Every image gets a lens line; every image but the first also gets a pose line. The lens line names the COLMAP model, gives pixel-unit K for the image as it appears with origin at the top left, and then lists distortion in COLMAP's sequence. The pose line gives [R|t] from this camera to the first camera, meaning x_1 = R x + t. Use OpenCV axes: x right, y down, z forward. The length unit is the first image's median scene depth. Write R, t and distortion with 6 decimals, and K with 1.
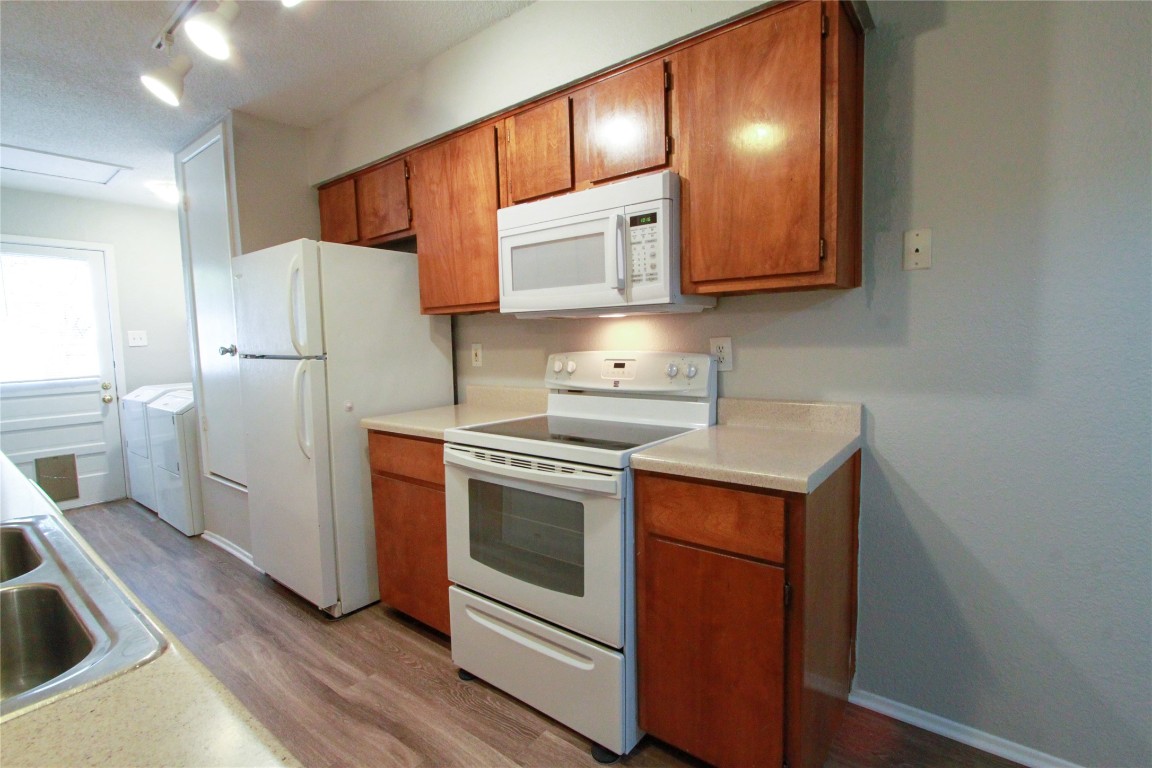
lens RADIAL K [[533.1, 0, 576.0], [0, 533.1, 384.8], [0, 0, 1]] dist [-0.017877, 0.003489]
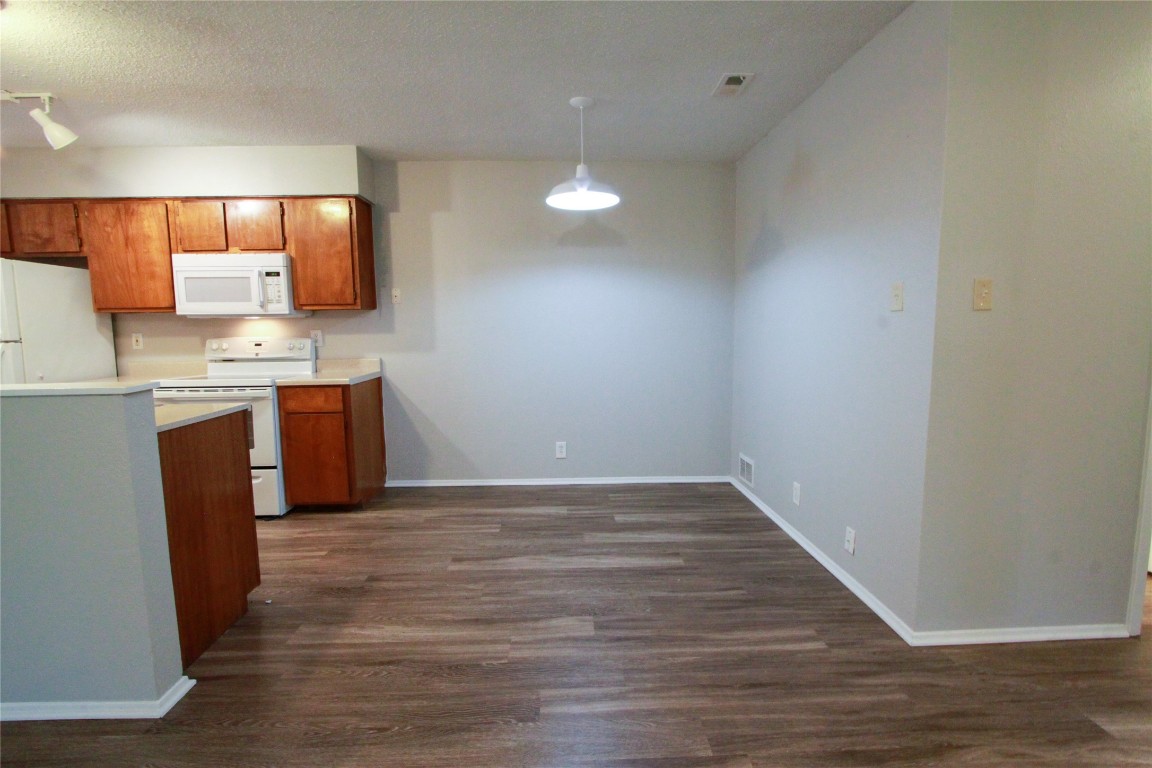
lens RADIAL K [[533.1, 0, 576.9], [0, 533.1, 383.8], [0, 0, 1]] dist [-0.017877, 0.003489]
pose [[0.763903, -0.053722, 0.643091, -0.288947], [0.050198, 0.998456, 0.023780, 0.121622], [-0.643375, 0.014117, 0.765421, -1.222984]]
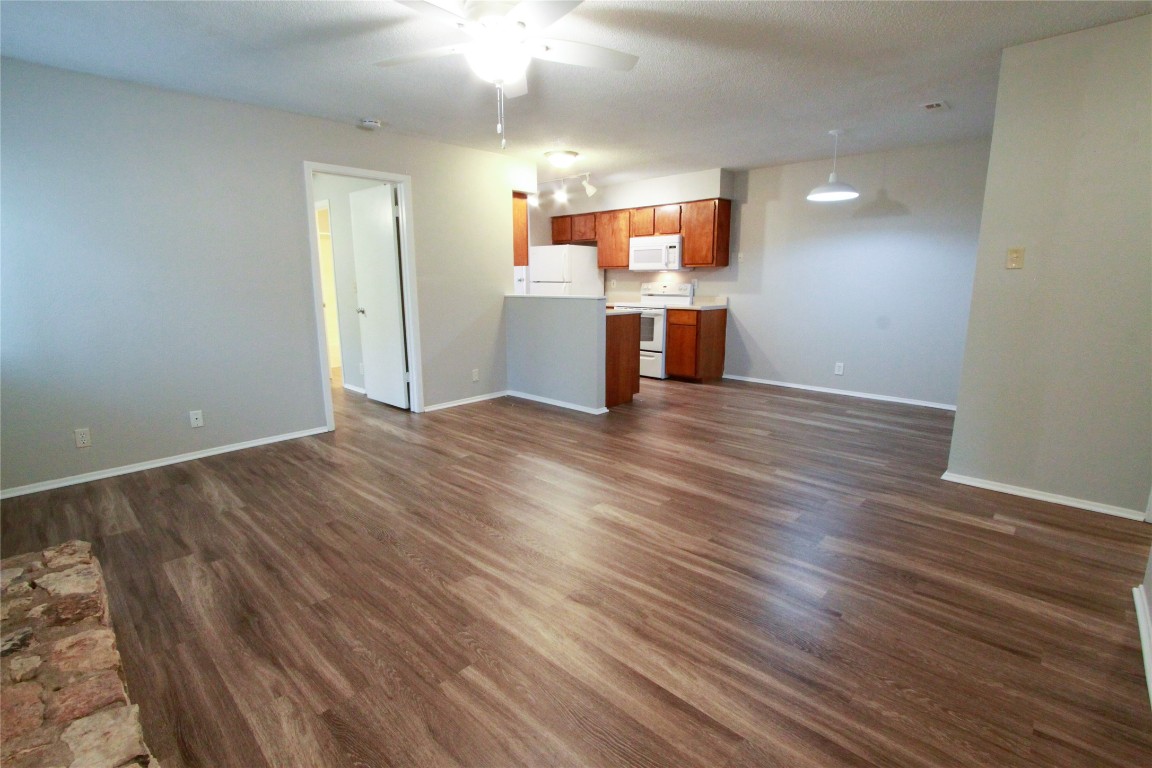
lens RADIAL K [[533.1, 0, 579.1], [0, 533.1, 385.8], [0, 0, 1]] dist [-0.017877, 0.003489]
pose [[0.995905, 0.039331, -0.081396, -0.170028], [-0.030315, 0.993560, 0.109178, 0.251538], [0.085166, -0.106264, 0.990684, -2.599578]]
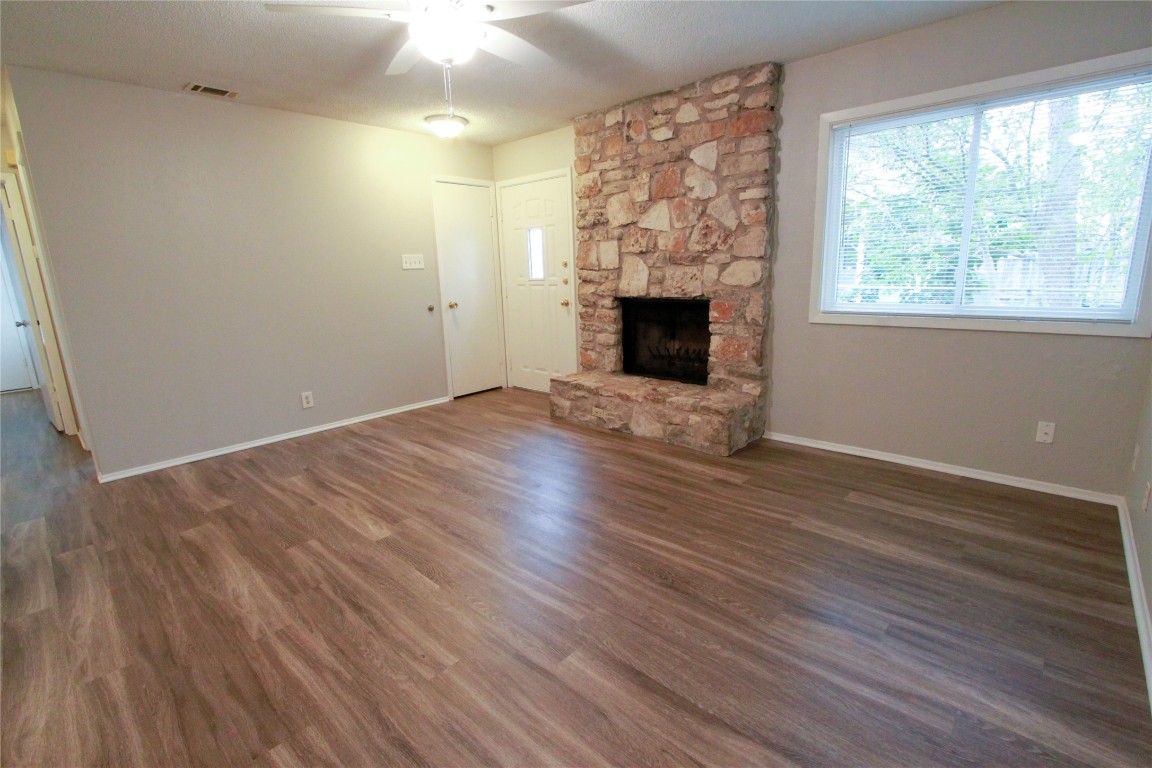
lens RADIAL K [[533.1, 0, 579.9], [0, 533.1, 385.1], [0, 0, 1]] dist [-0.017877, 0.003489]
pose [[-0.994991, 0.041659, 0.090873, -0.849966], [0.067143, 0.951965, 0.298754, 0.033199], [-0.074063, 0.303359, -0.949994, -0.029634]]
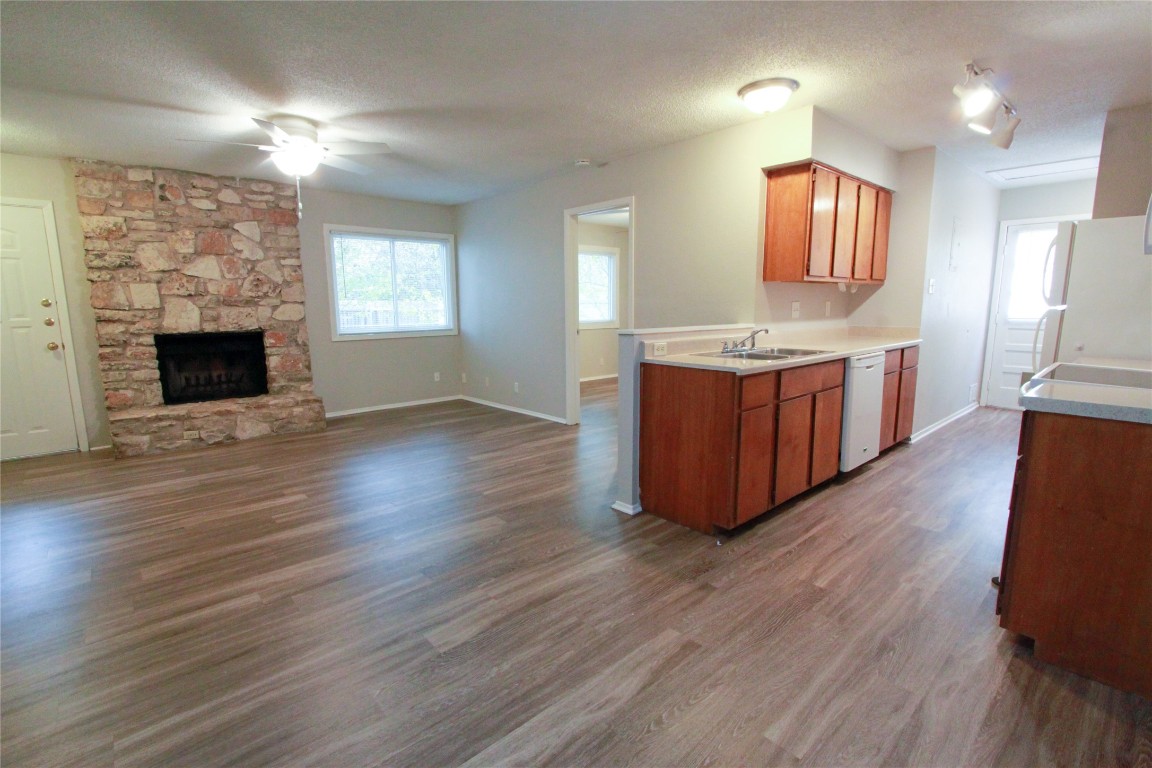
lens RADIAL K [[533.1, 0, 576.4], [0, 533.1, 388.1], [0, 0, 1]] dist [-0.017877, 0.003489]
pose [[-0.170907, 0.183623, -0.968026, 1.277610], [-0.076031, 0.977093, 0.198766, -0.026867], [0.982349, 0.107570, -0.153031, 0.002271]]
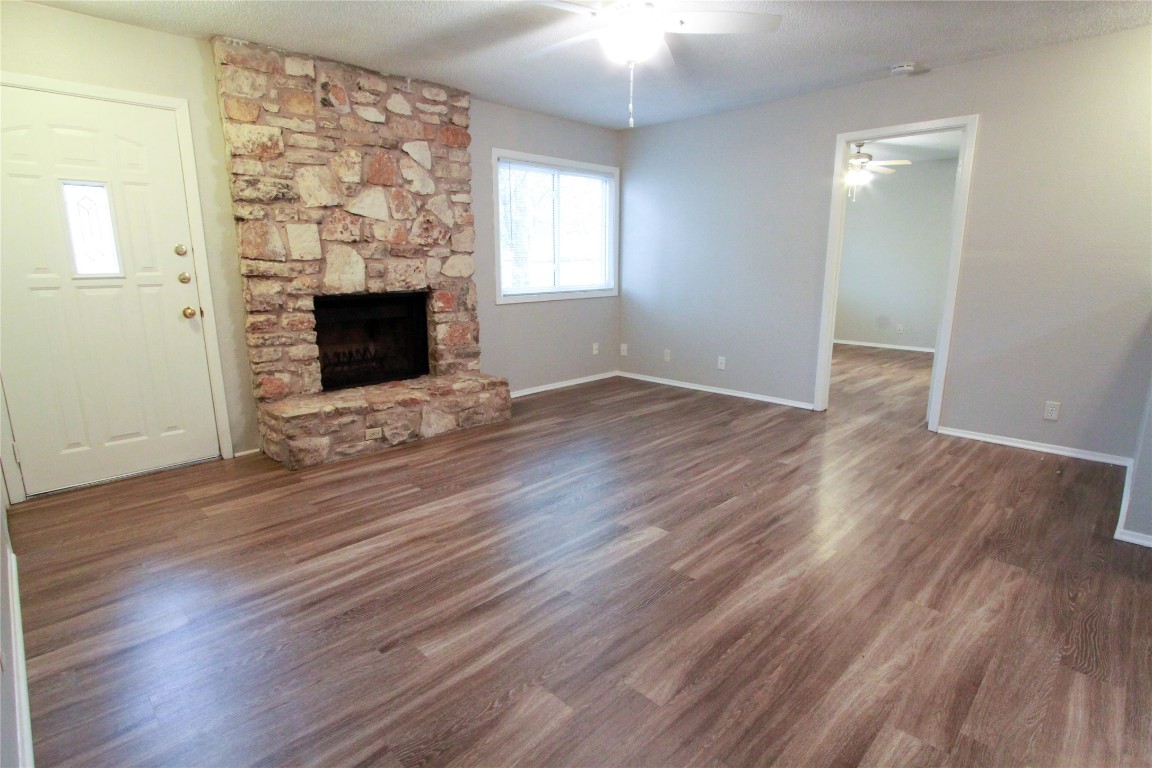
lens RADIAL K [[582.9, 0, 576.8], [0, 582.9, 384.5], [0, 0, 1]] dist [-0.016477, 0.002729]
pose [[-0.115167, 0.237420, -0.964556, 1.044231], [-0.083634, 0.965252, 0.247577, 0.096749], [0.989819, 0.109182, -0.091309, -1.238400]]
